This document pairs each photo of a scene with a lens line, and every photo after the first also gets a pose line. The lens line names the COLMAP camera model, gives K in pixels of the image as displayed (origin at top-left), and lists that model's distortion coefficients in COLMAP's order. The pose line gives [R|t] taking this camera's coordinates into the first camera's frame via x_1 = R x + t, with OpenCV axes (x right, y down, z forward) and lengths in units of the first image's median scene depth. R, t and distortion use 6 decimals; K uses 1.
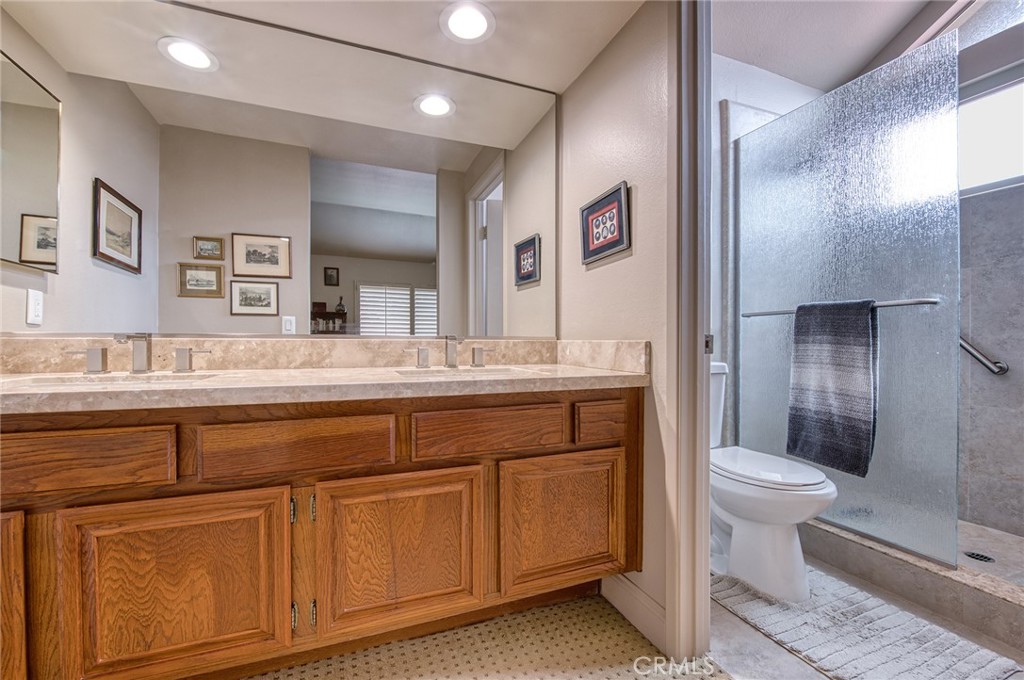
lens RADIAL K [[409.0, 0, 486.5], [0, 409.0, 342.1], [0, 0, 1]] dist [-0.005652, -0.001054]
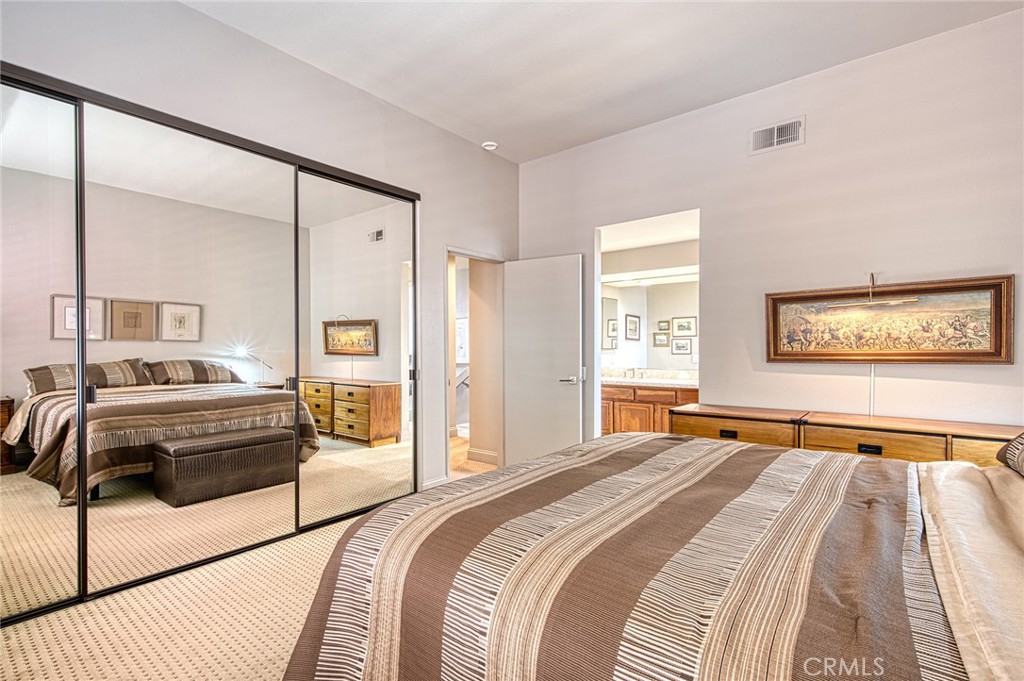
lens RADIAL K [[471.2, 0, 514.7], [0, 471.2, 342.3], [0, 0, 1]] dist [0.000724, 0.000023]
pose [[0.516784, -0.009552, -0.856062, 1.336649], [-0.001479, 0.999926, -0.012050, -0.115753], [0.856114, 0.007493, 0.516732, -1.263854]]
